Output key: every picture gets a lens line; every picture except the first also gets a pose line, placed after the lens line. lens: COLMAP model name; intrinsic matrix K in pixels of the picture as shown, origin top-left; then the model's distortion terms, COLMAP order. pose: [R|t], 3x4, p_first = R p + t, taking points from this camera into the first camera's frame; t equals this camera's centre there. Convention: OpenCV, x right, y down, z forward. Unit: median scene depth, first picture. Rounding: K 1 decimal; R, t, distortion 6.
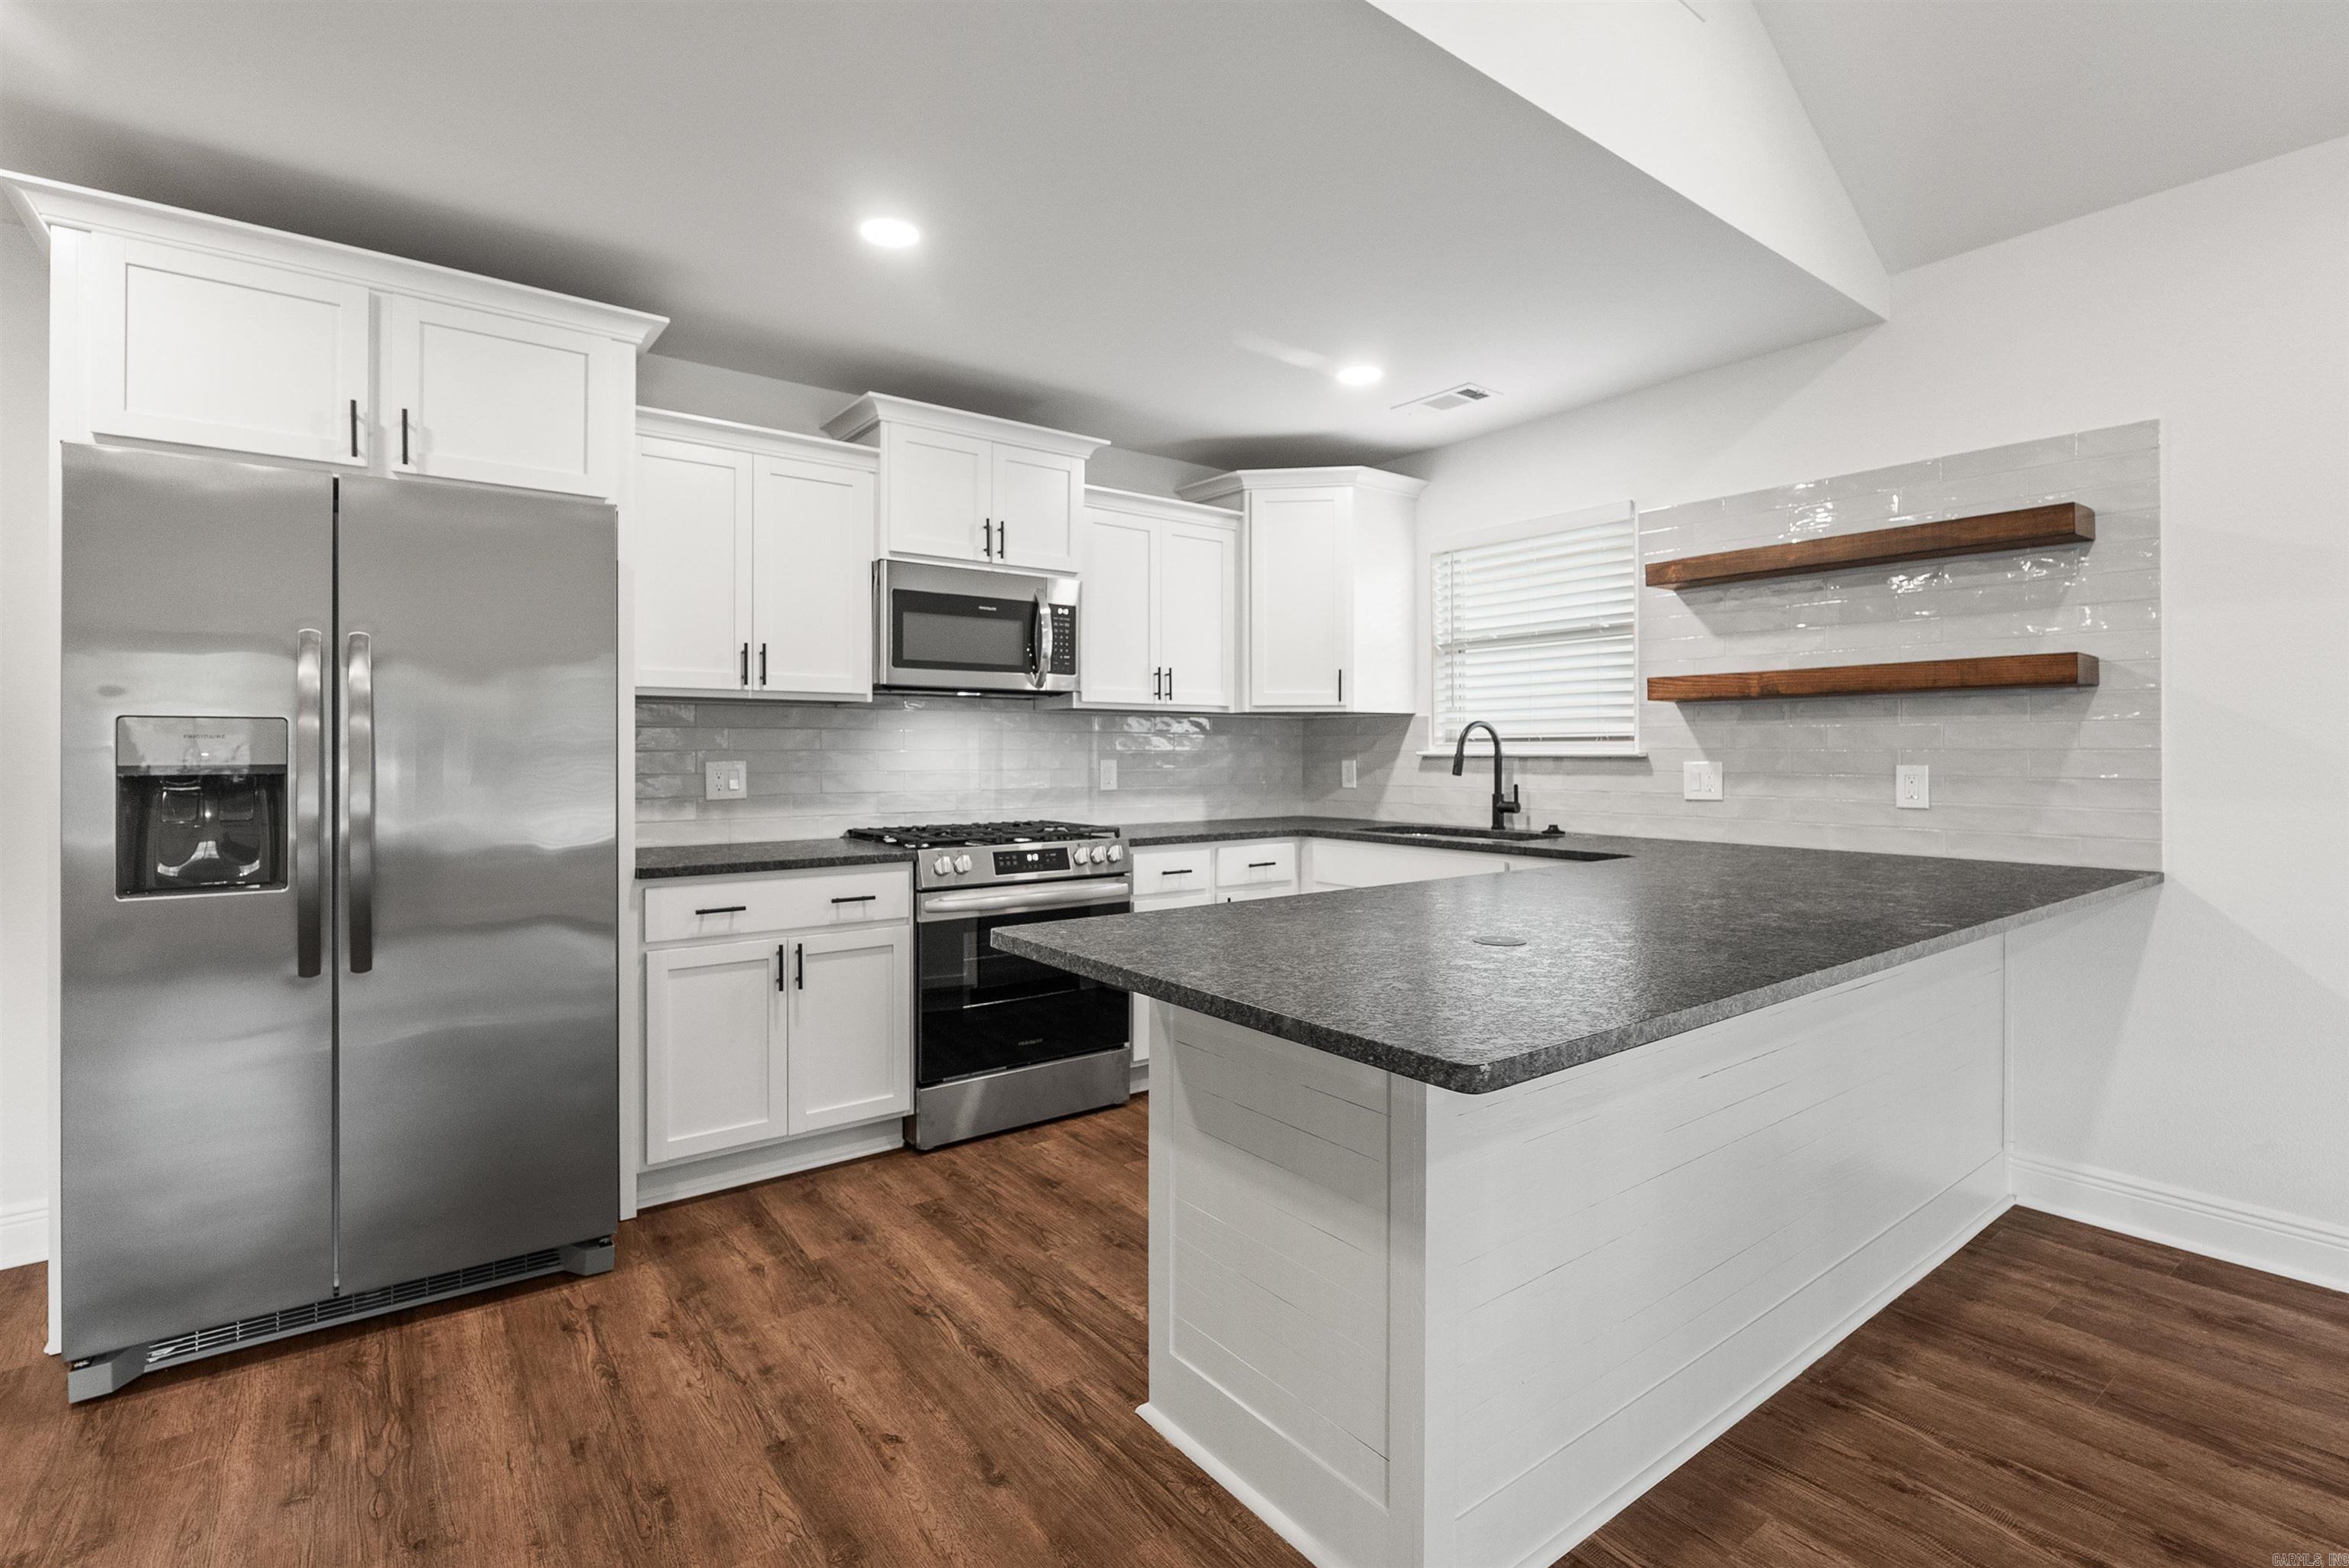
lens RADIAL K [[1068.4, 0, 1180.7], [0, 1068.4, 752.5], [0, 0, 1]] dist [-0.008269, 0.001623]
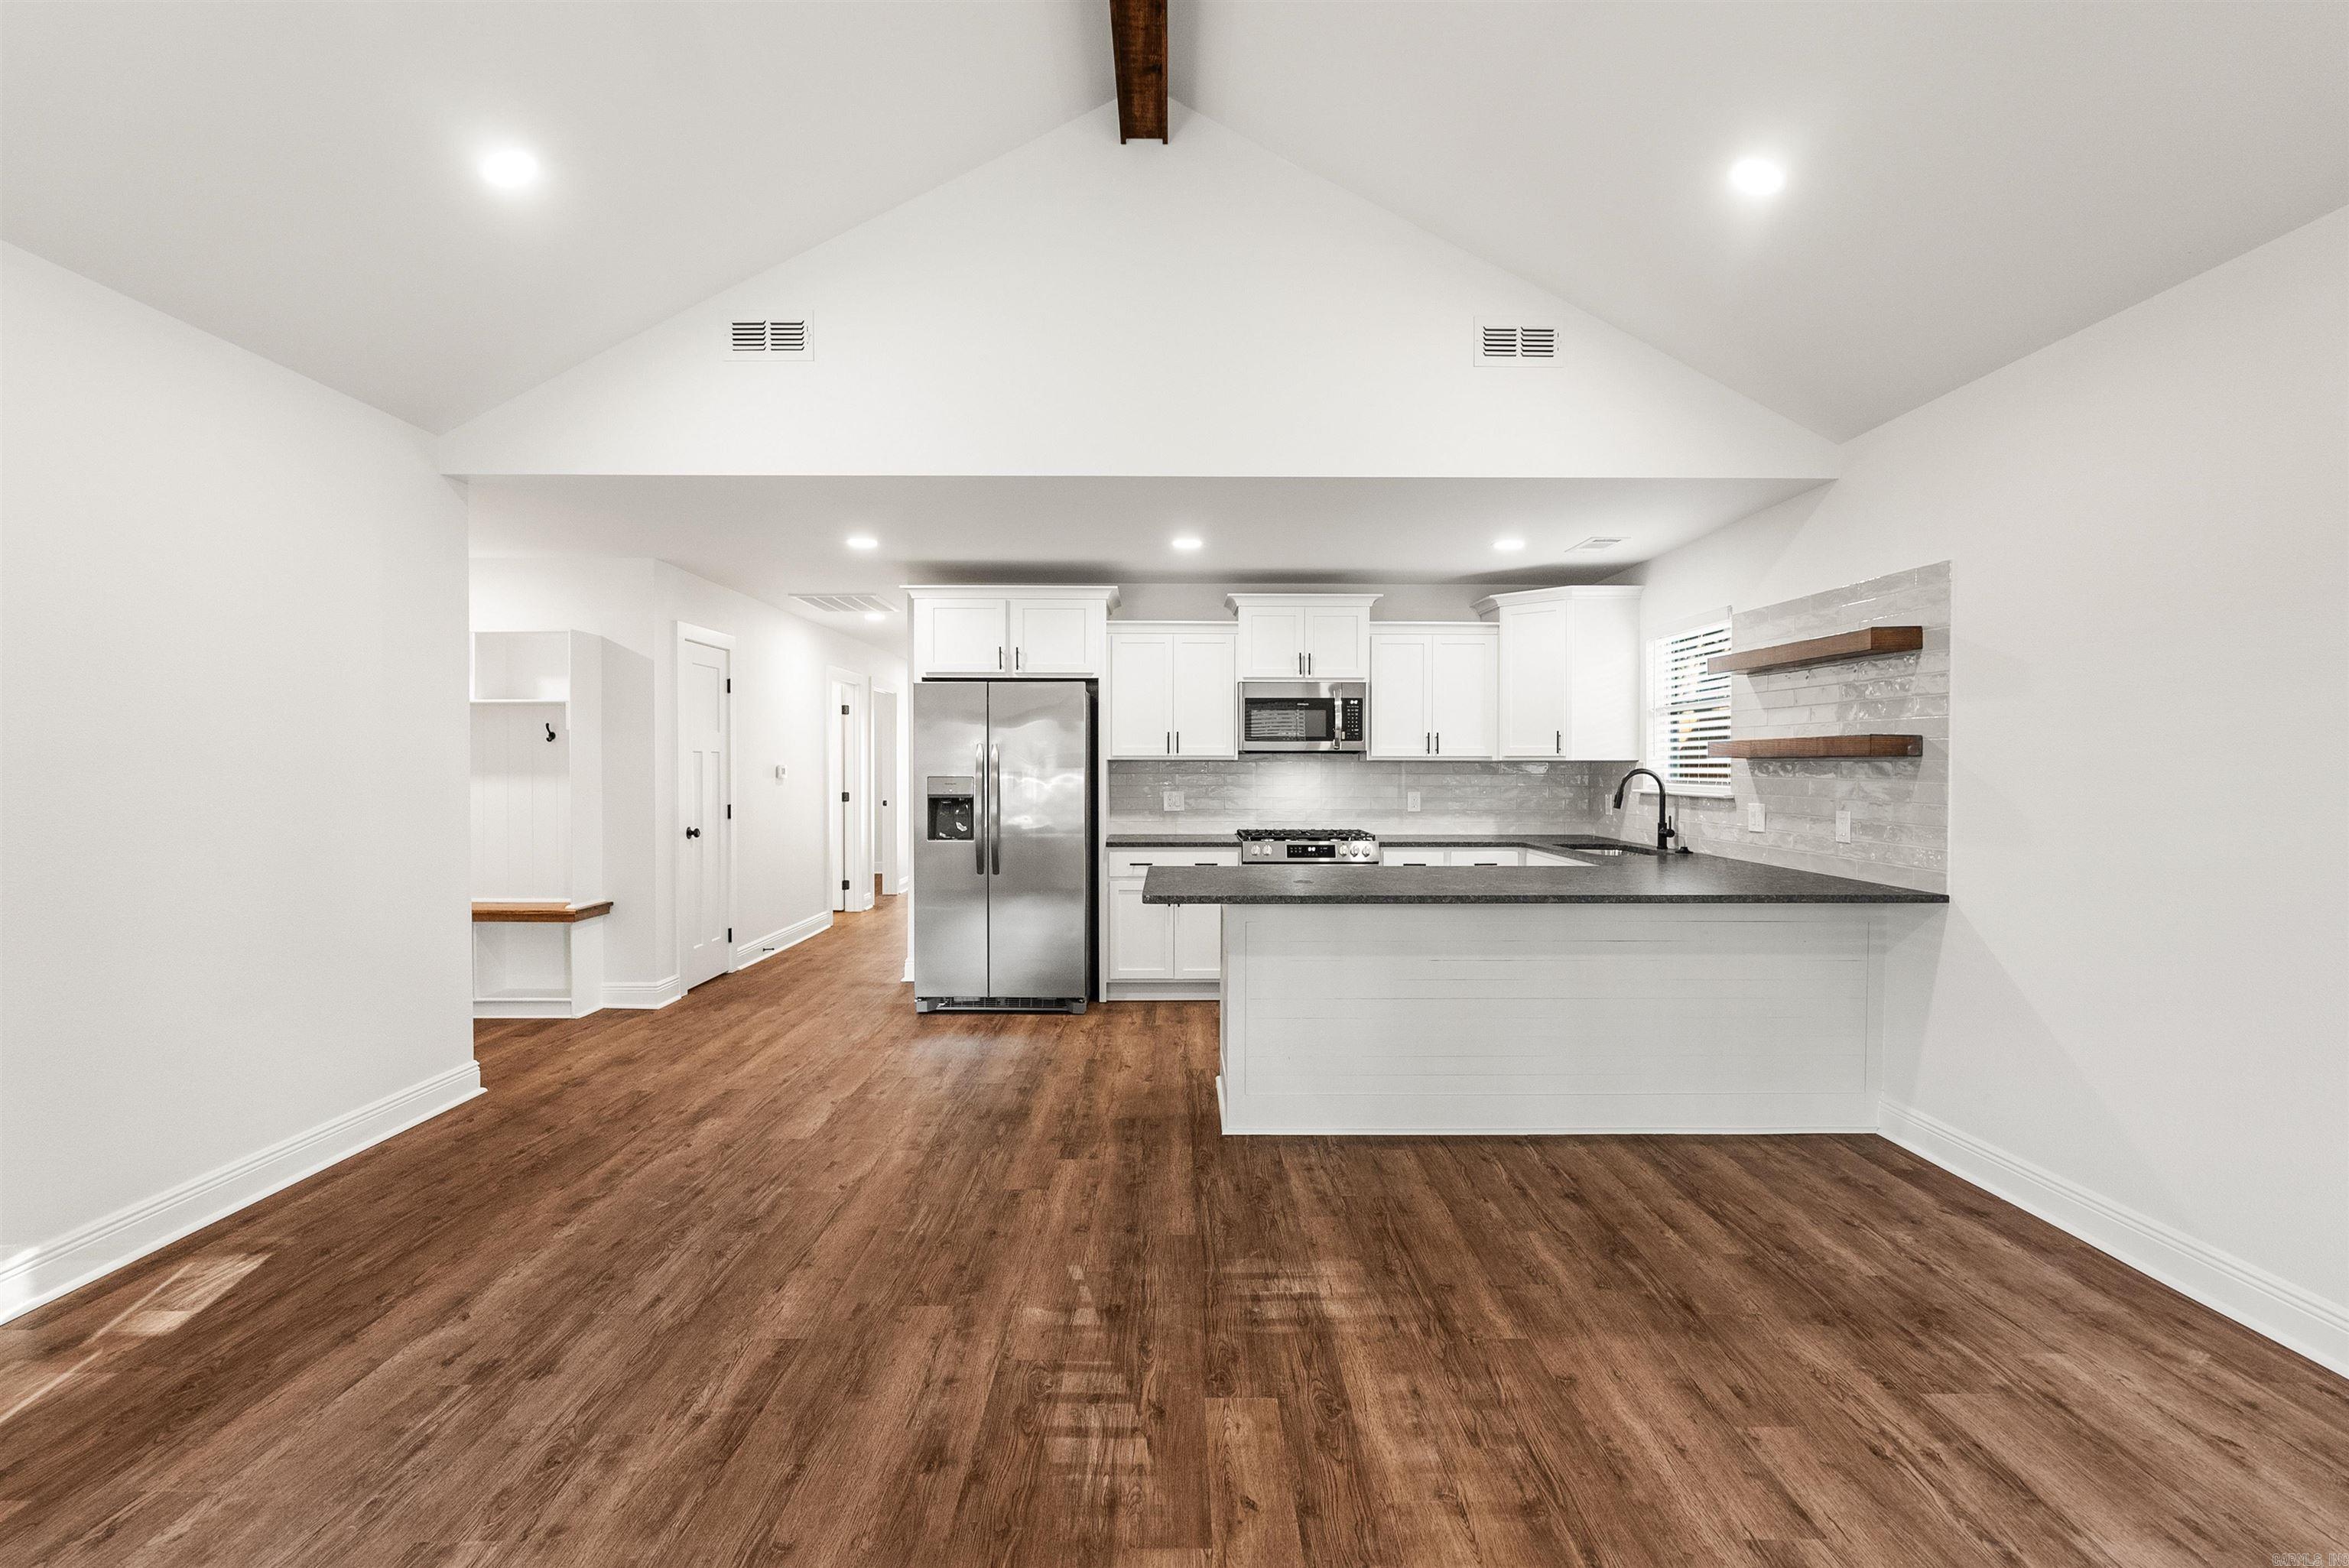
lens RADIAL K [[1068.4, 0, 1190.0], [0, 1068.4, 768.7], [0, 0, 1]] dist [-0.008269, 0.001623]
pose [[0.803223, 0.004880, -0.595658, 0.800165], [-0.002758, 0.999986, 0.004473, -0.043669], [0.595671, -0.001950, 0.803226, -0.560537]]
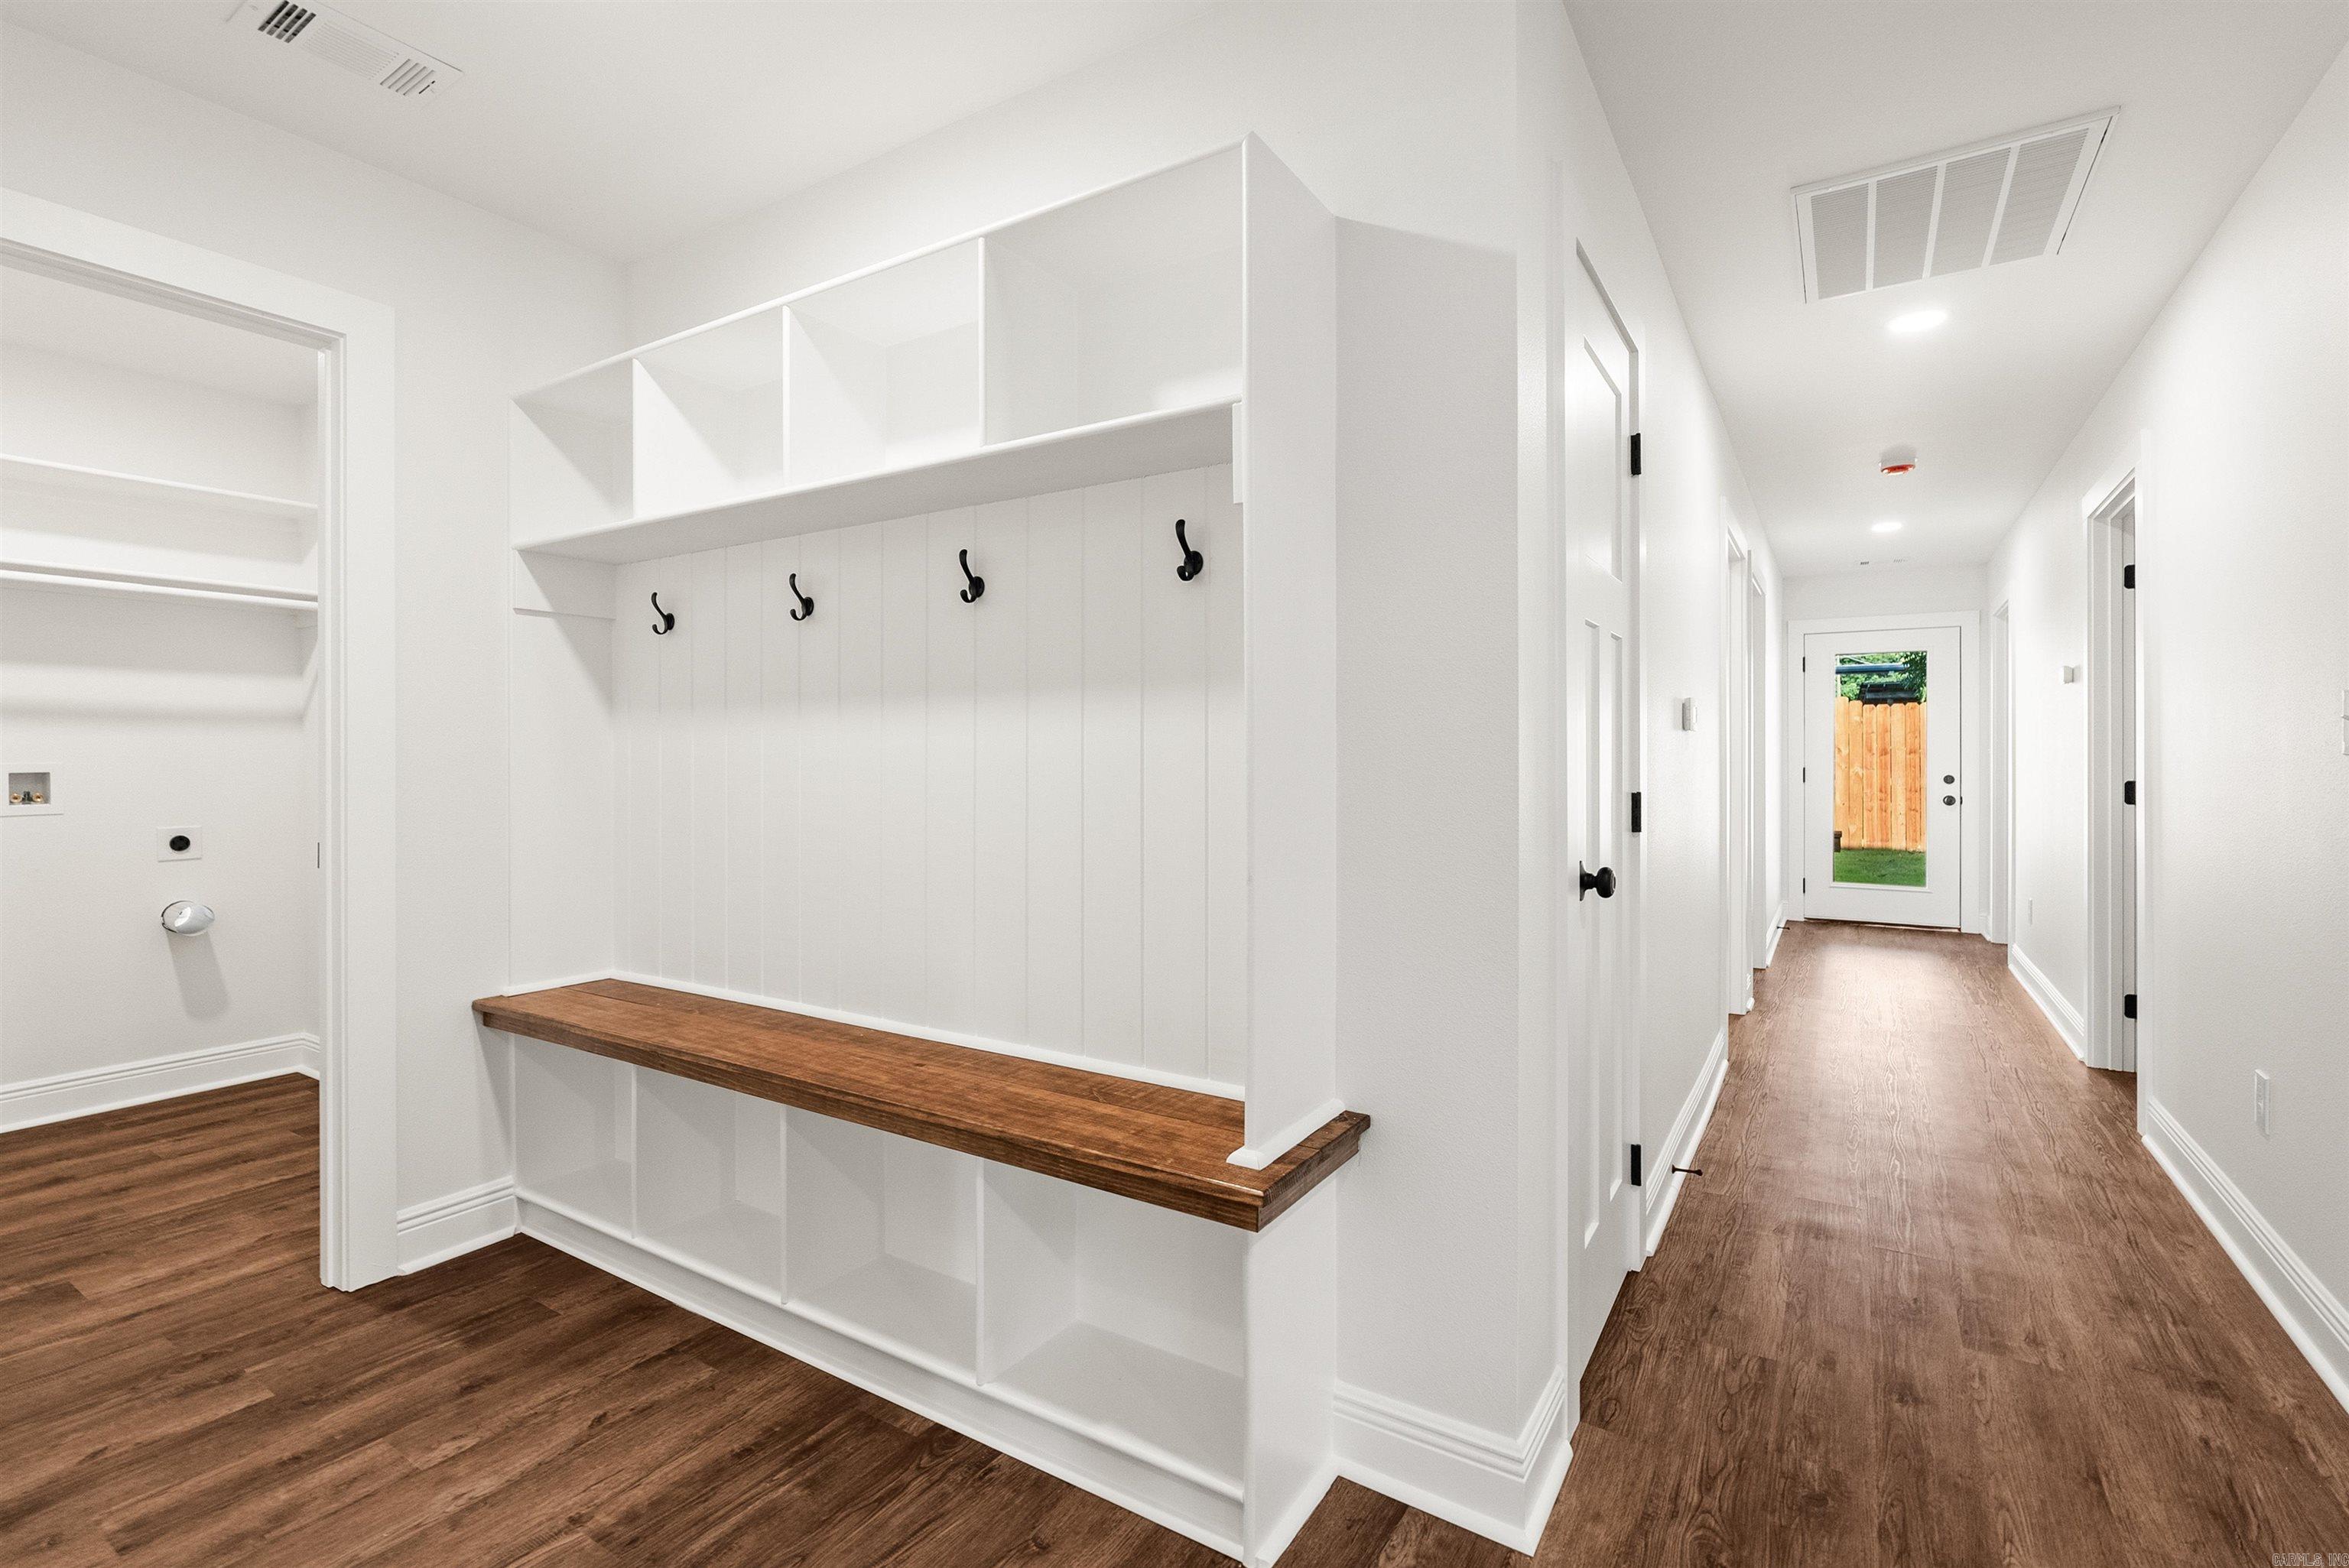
lens RADIAL K [[1068.4, 0, 1172.1], [0, 1068.4, 759.8], [0, 0, 1]] dist [-0.008269, 0.001623]
pose [[0.343729, 0.000740, -0.939069, -0.621004], [-0.000279, 1.000000, 0.000685, 0.017473], [0.939069, 0.000027, 0.343729, 0.042855]]
